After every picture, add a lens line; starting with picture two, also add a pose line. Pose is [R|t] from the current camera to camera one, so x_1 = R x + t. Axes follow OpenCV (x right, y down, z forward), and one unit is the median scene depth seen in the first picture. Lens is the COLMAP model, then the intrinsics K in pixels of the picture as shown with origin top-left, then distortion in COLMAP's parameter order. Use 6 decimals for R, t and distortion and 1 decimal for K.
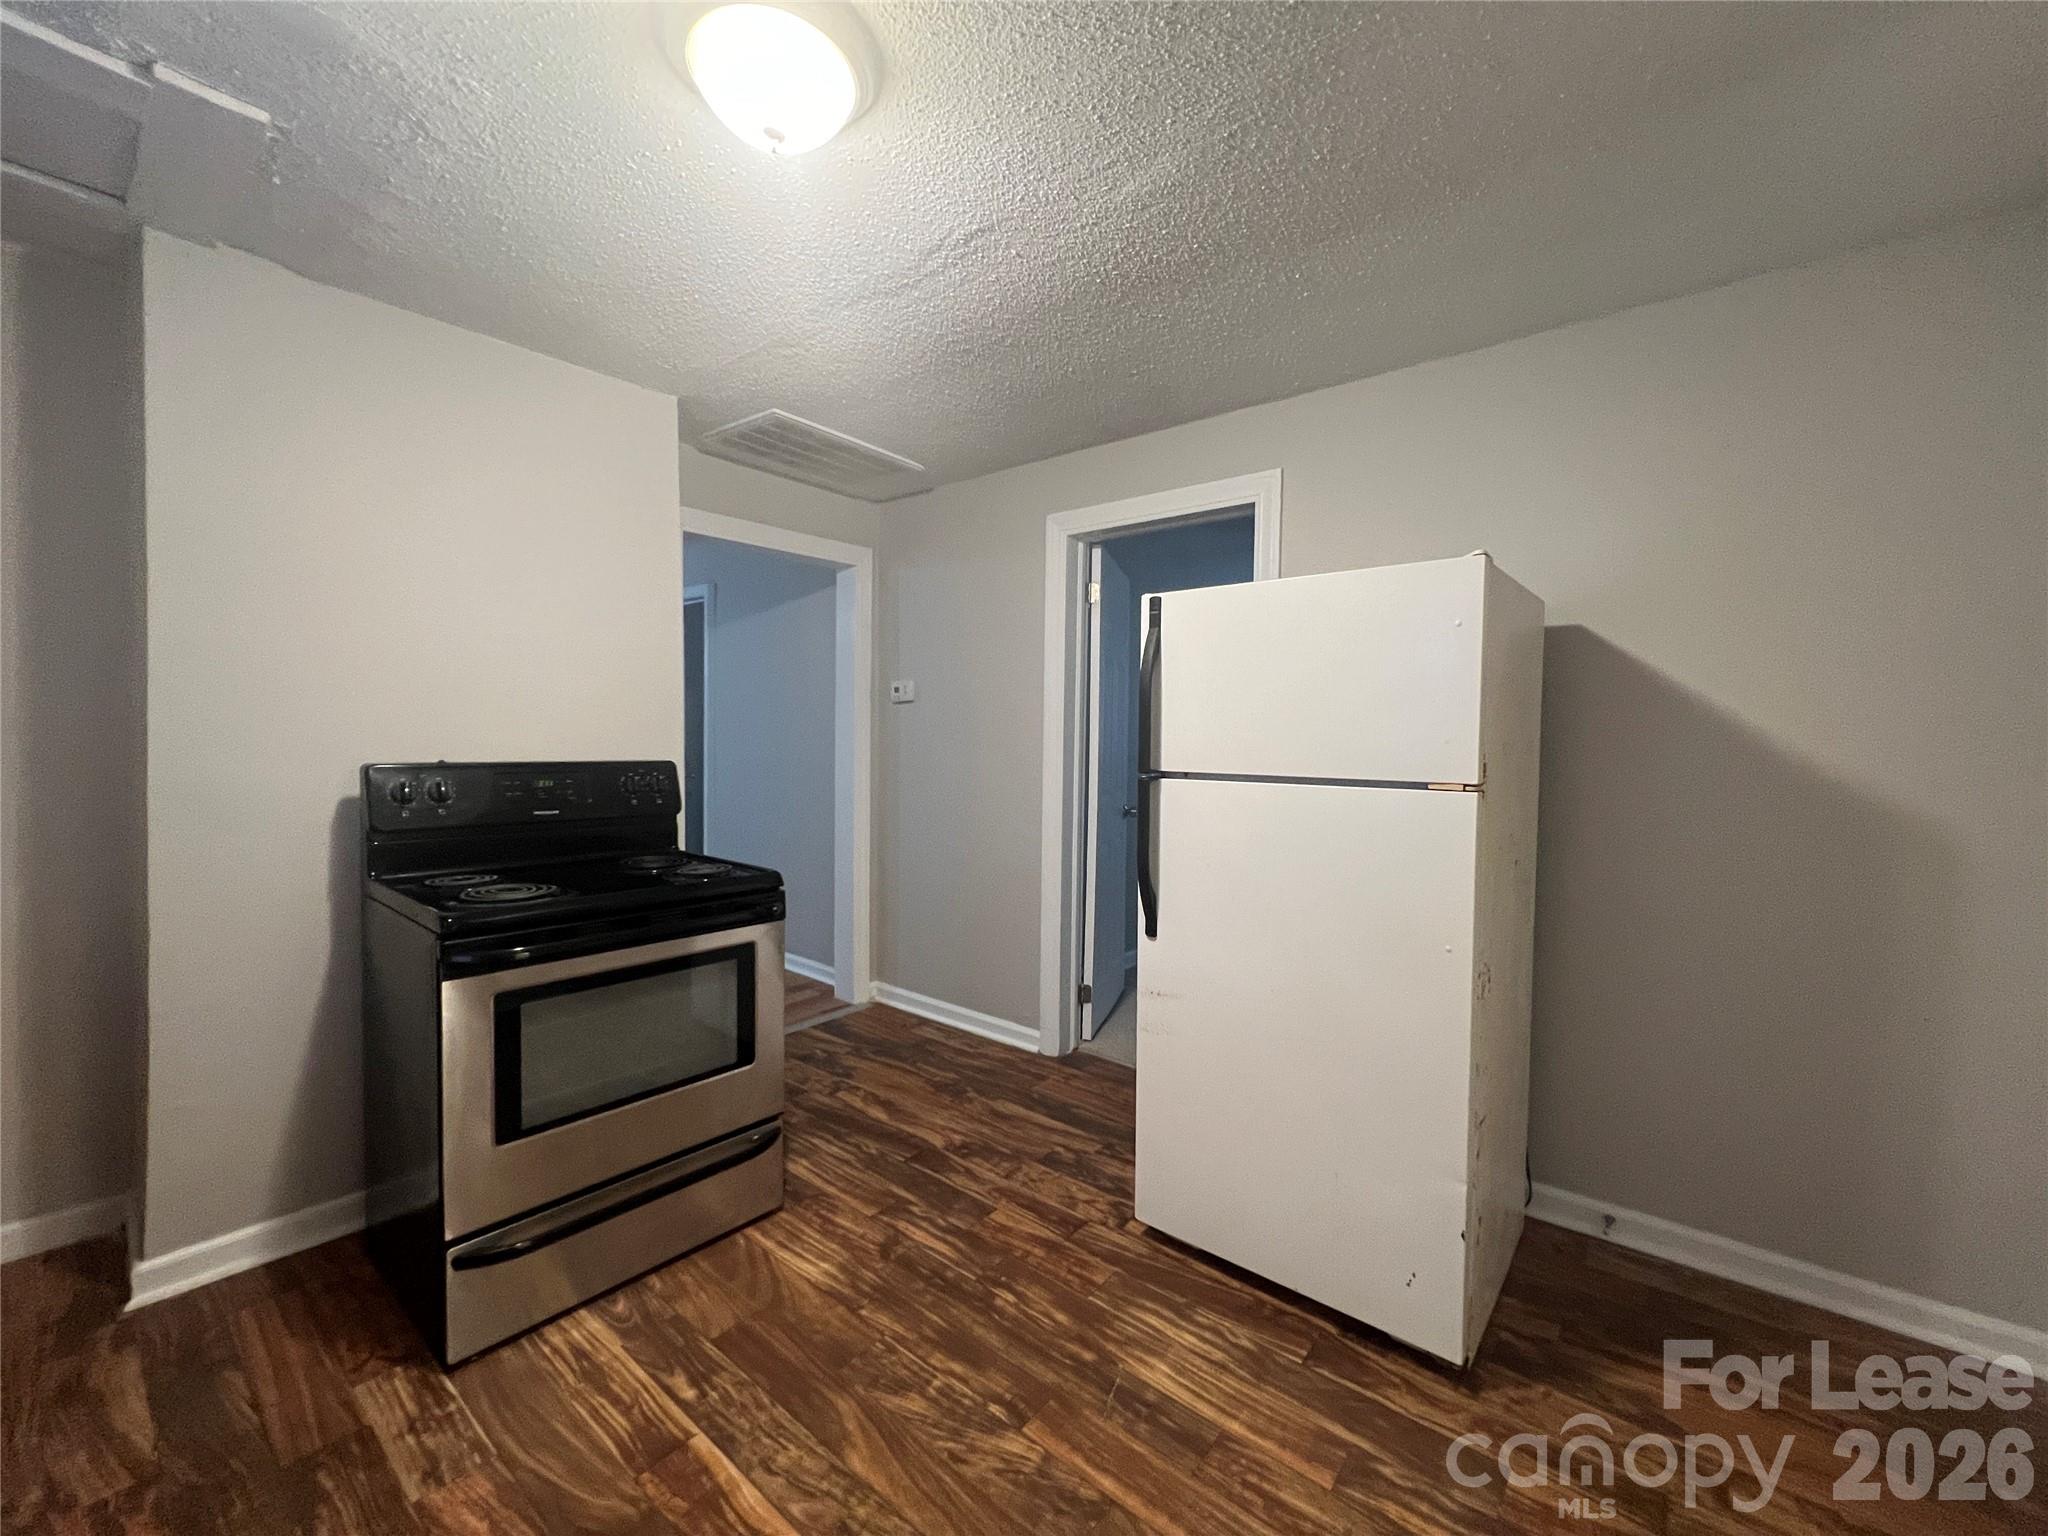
lens RADIAL K [[806.6, 0, 1035.6], [0, 806.6, 761.6], [0, 0, 1]] dist [0.001763, 0.000287]
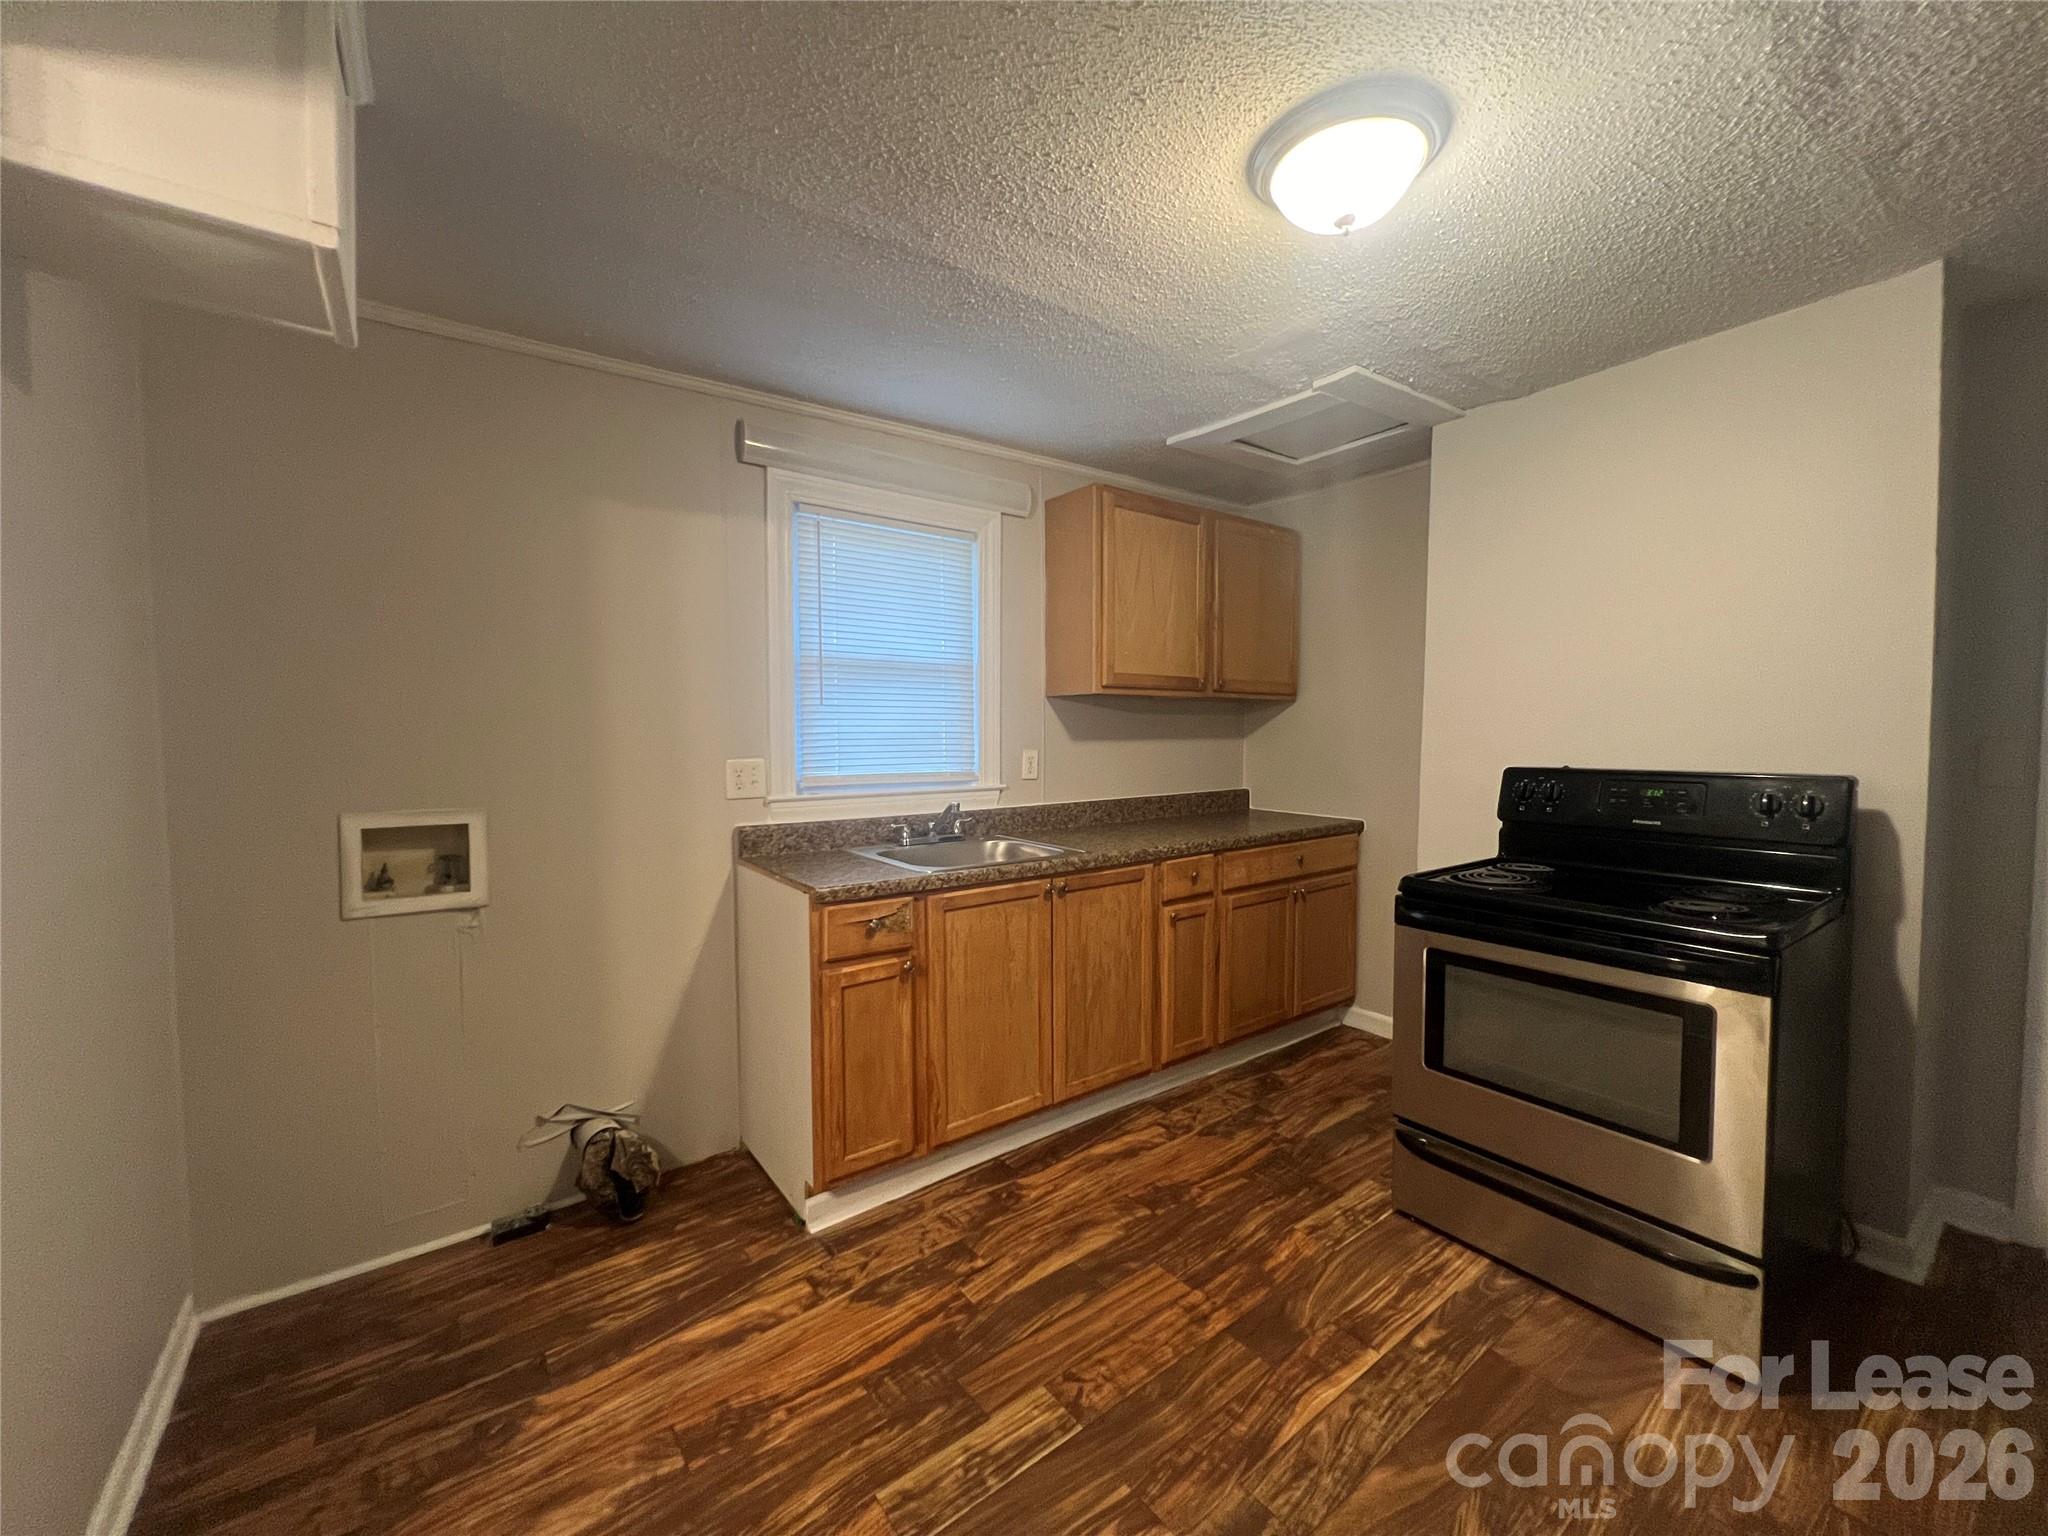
lens RADIAL K [[806.6, 0, 1026.9], [0, 806.6, 773.2], [0, 0, 1]] dist [0.001763, 0.000287]
pose [[-0.243967, 0.025580, -0.969446, 0.793731], [-0.026676, 0.999097, 0.033076, -0.013083], [0.969416, 0.033931, -0.243065, 0.768651]]
